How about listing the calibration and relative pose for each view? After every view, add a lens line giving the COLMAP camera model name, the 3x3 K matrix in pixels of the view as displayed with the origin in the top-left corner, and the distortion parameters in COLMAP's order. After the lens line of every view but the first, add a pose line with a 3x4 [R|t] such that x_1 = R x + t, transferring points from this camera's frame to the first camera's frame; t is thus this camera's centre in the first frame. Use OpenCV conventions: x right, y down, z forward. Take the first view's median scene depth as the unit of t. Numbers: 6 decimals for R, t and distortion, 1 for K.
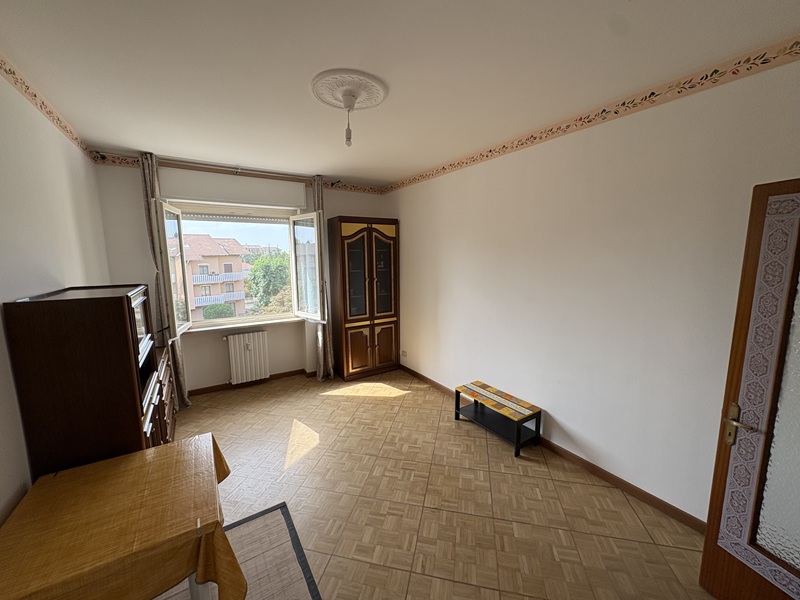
lens RADIAL K [[318.4, 0, 399.3], [0, 318.4, 298.6], [0, 0, 1]] dist [0.000339, 0.000307]
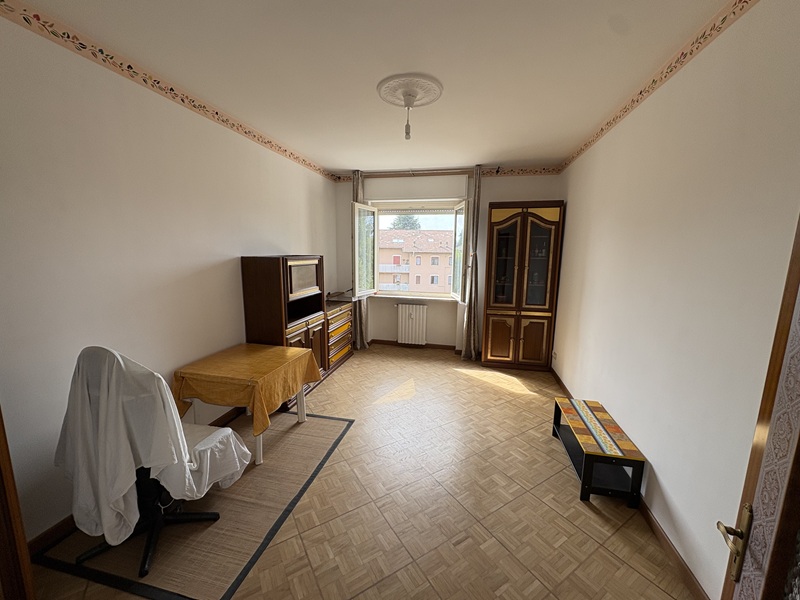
lens RADIAL K [[318.4, 0, 399.3], [0, 318.4, 298.6], [0, 0, 1]] dist [0.000339, 0.000307]
pose [[0.699927, 0.124154, -0.703340, 0.353249], [-0.113893, 0.991576, 0.061694, 0.014309], [0.705075, 0.036925, 0.708171, 0.087472]]
